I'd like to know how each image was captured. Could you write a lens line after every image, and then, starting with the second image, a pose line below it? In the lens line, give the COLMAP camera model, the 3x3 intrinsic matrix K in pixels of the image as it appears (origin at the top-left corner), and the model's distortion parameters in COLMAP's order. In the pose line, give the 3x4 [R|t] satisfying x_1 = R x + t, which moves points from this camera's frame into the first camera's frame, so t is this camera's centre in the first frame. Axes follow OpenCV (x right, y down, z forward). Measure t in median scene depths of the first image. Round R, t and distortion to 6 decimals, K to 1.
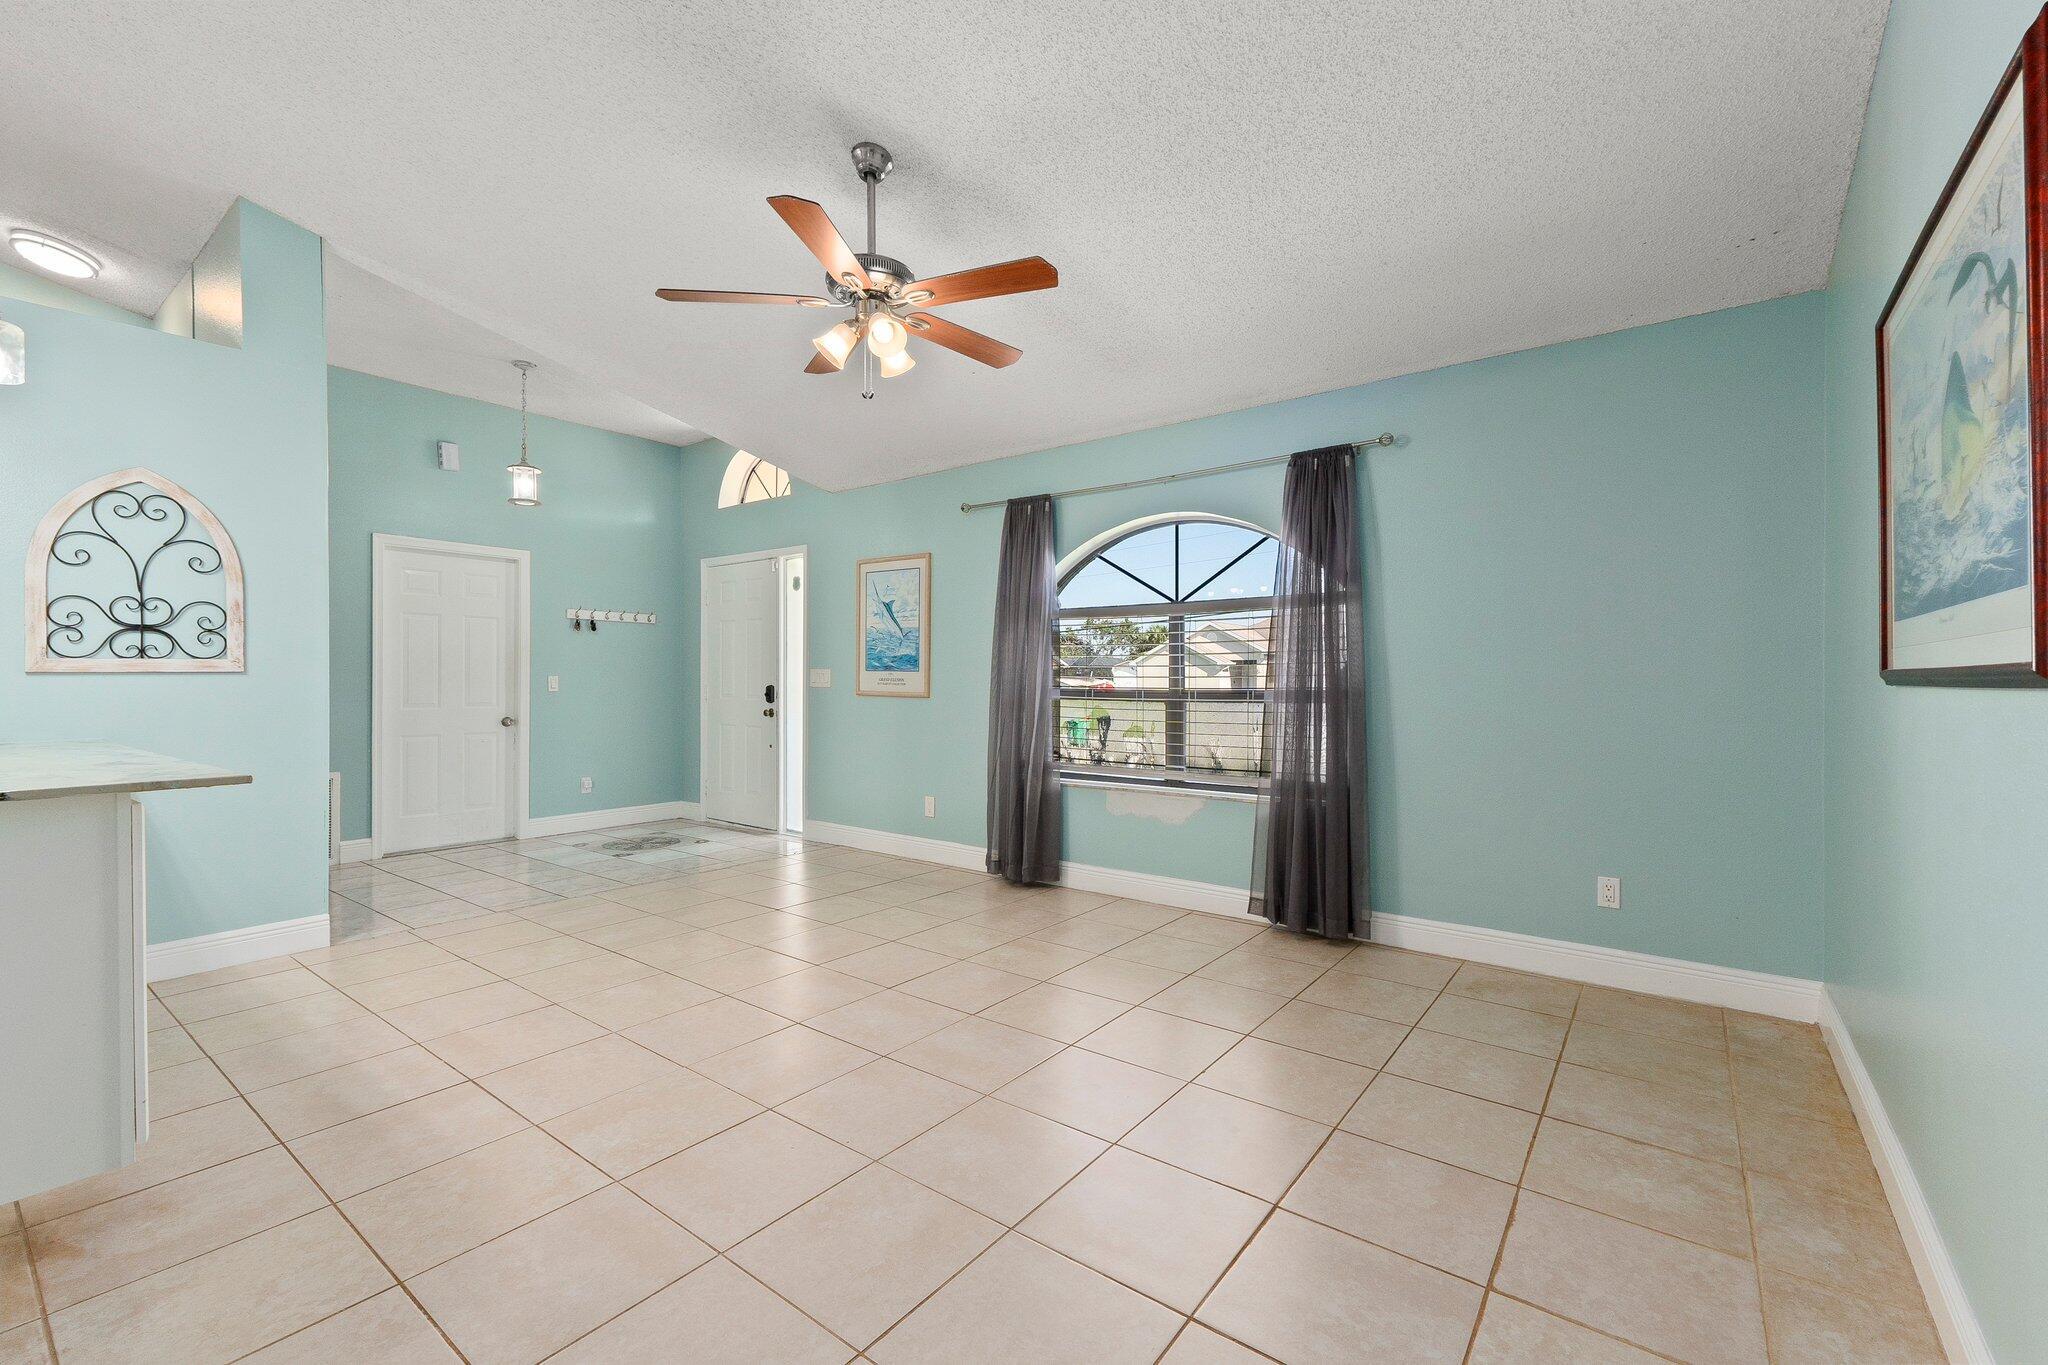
lens RADIAL K [[857.1, 0, 1035.4], [0, 857.1, 689.9], [0, 0, 1]] dist [0.005259, -0.000560]
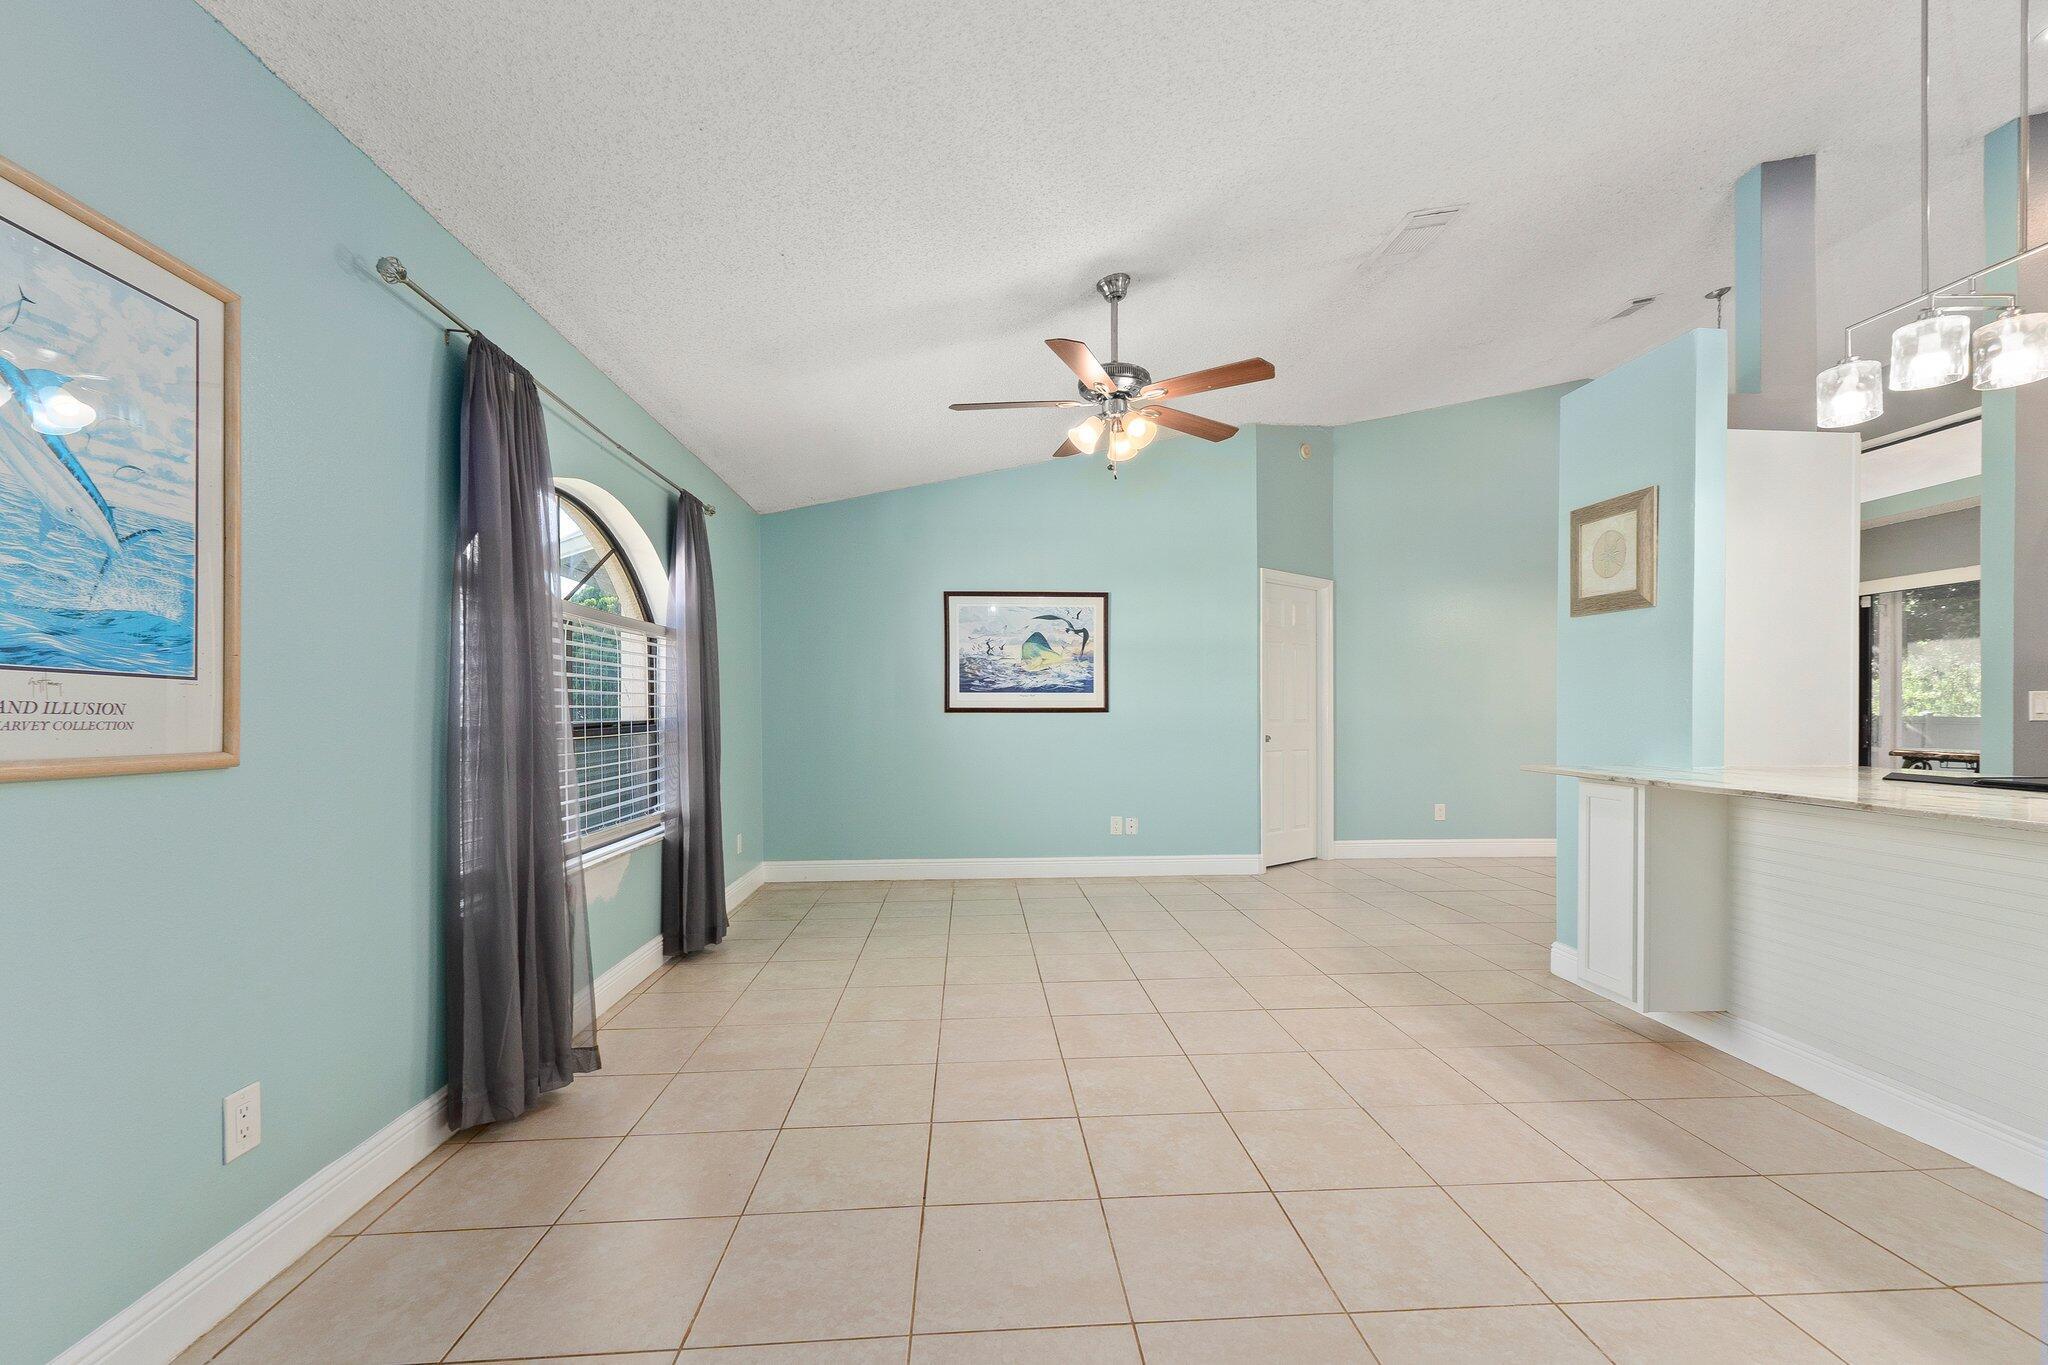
lens RADIAL K [[857.1, 0, 1031.8], [0, 857.1, 721.9], [0, 0, 1]] dist [0.005259, -0.000560]
pose [[-0.655123, -0.009545, 0.755462, -0.630099], [0.008908, 0.999753, 0.020357, -0.012958], [-0.755470, 0.020066, -0.654876, 1.149927]]
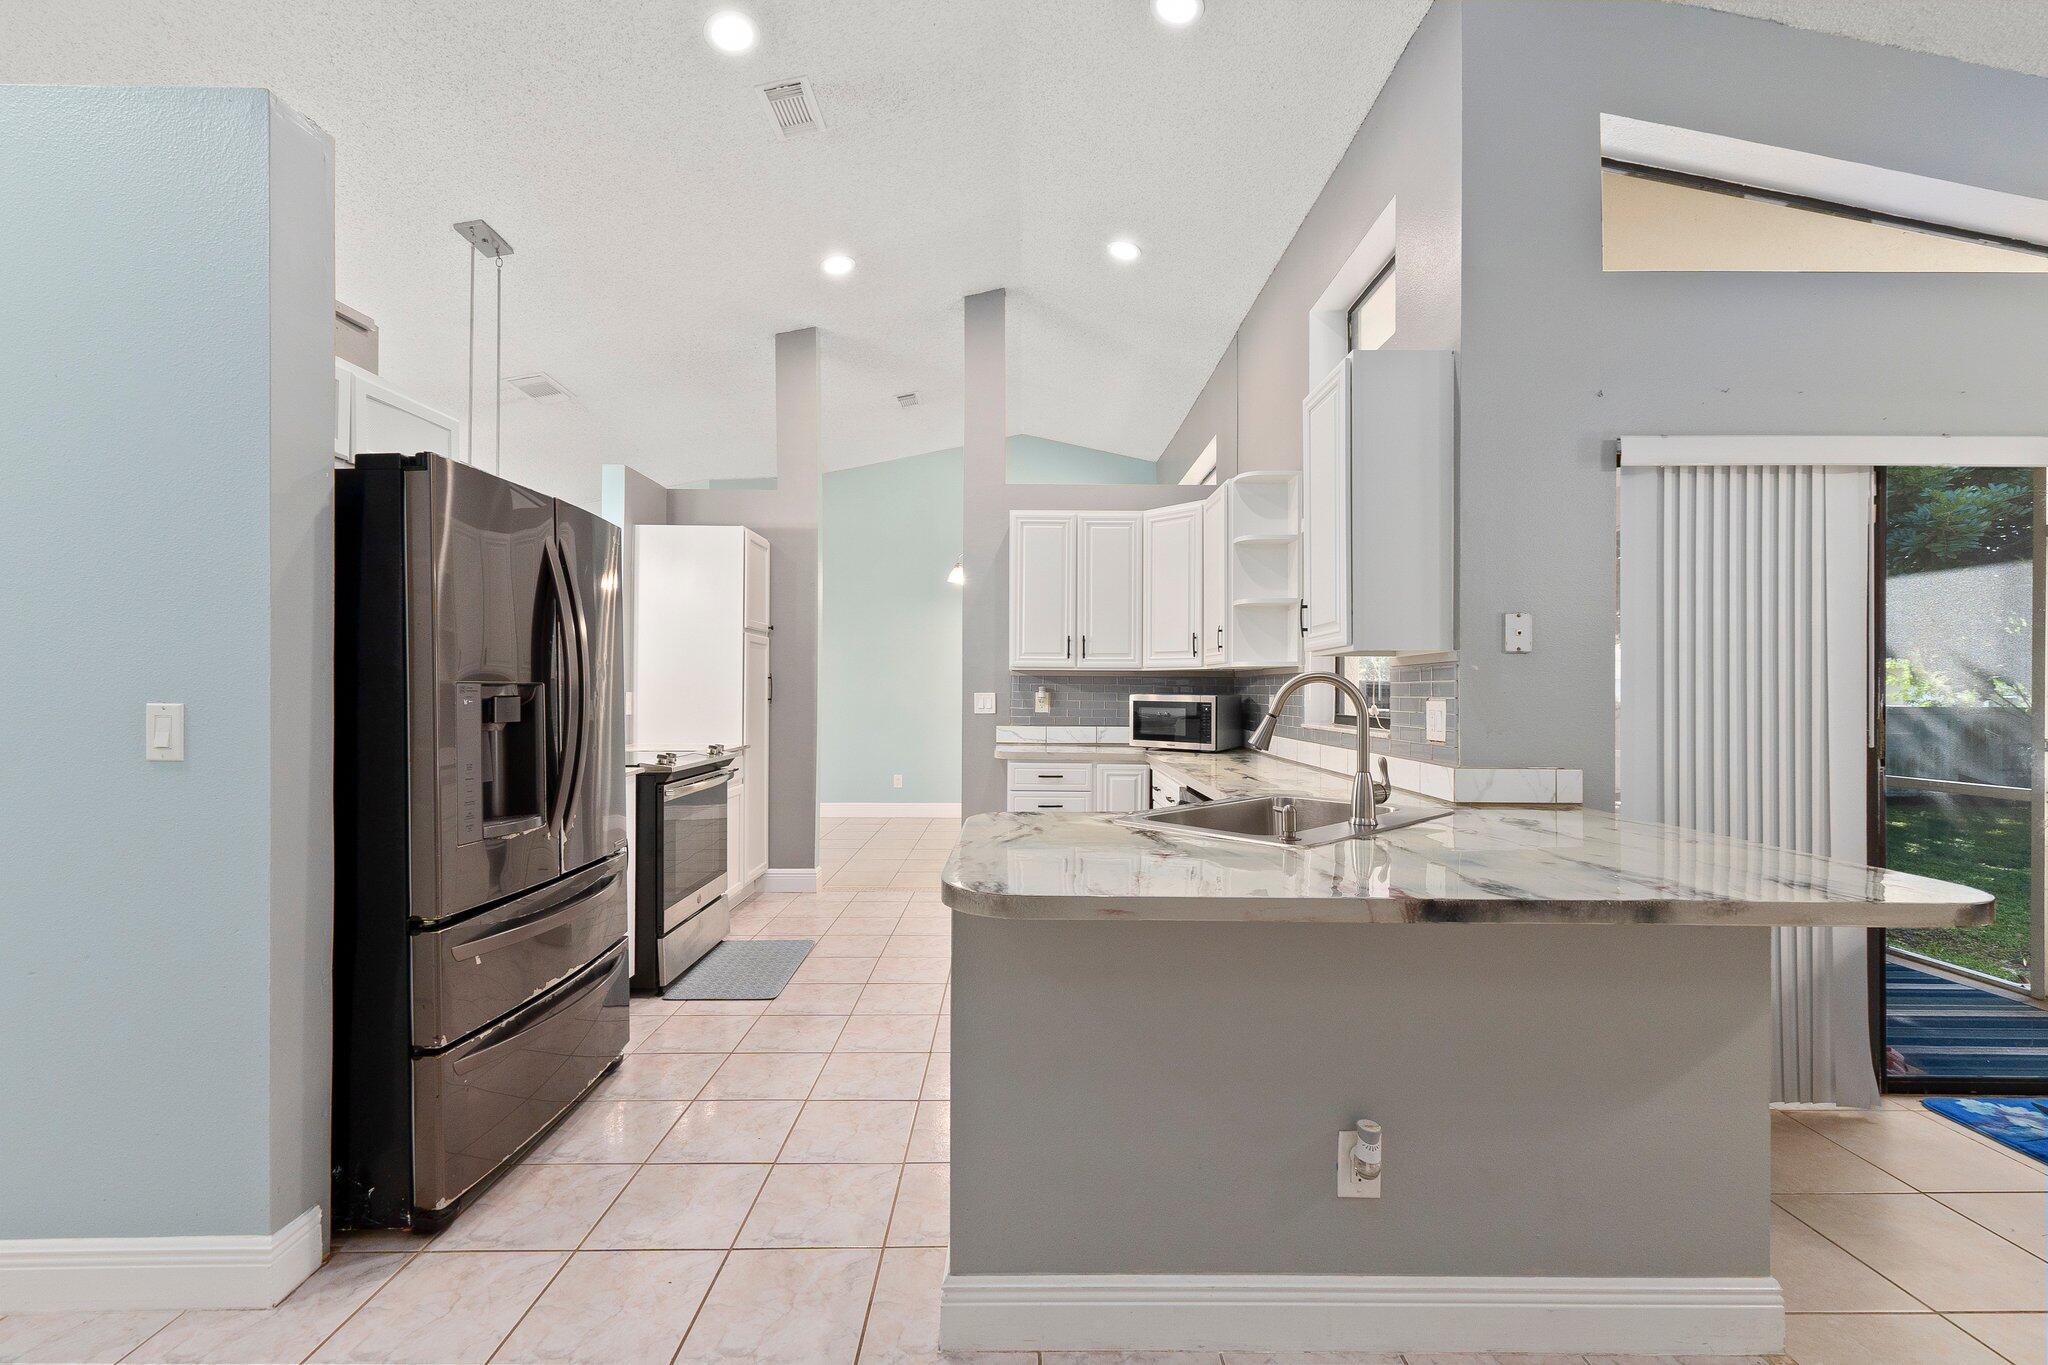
lens RADIAL K [[857.1, 0, 1030.9], [0, 857.1, 683.5], [0, 0, 1]] dist [0.005259, -0.000560]
pose [[-0.609335, 0.005427, 0.792895, -1.570256], [0.007230, 0.999973, -0.001289, -0.027660], [-0.792880, 0.004947, -0.609357, 0.563564]]
